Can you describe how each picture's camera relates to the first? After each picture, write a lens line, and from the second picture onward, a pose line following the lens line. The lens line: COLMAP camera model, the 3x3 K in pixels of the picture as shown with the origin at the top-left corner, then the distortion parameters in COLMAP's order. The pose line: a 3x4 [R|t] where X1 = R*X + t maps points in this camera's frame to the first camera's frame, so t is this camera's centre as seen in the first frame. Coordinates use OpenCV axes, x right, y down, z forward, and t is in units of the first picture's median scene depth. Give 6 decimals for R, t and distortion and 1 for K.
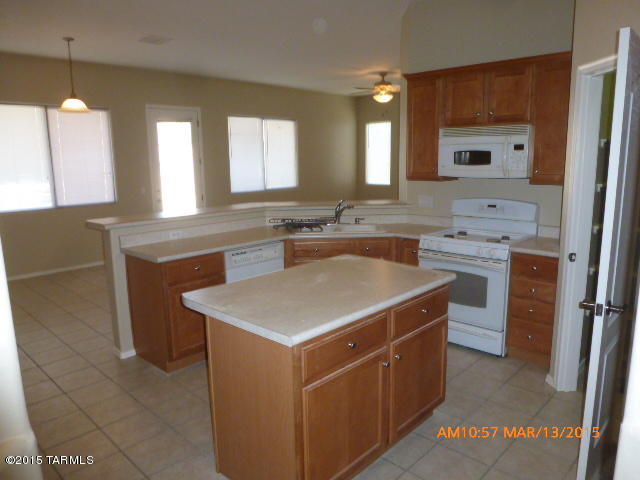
lens RADIAL K [[455.1, 0, 320.1], [0, 455.1, 240.6], [0, 0, 1]] dist [-0.010444, 0.003652]
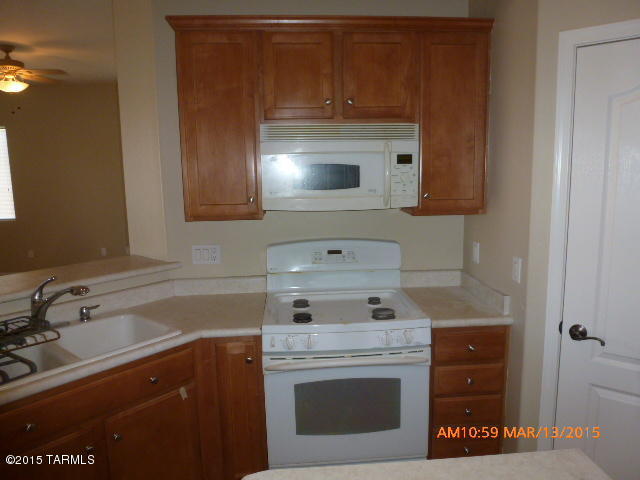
lens RADIAL K [[455.1, 0, 321.2], [0, 455.1, 235.8], [0, 0, 1]] dist [-0.010444, 0.003652]
pose [[0.681102, -0.094975, 0.726003, -0.104444], [0.137214, 0.990541, 0.000853, -0.113209], [-0.719217, 0.099036, 0.687691, 0.639990]]
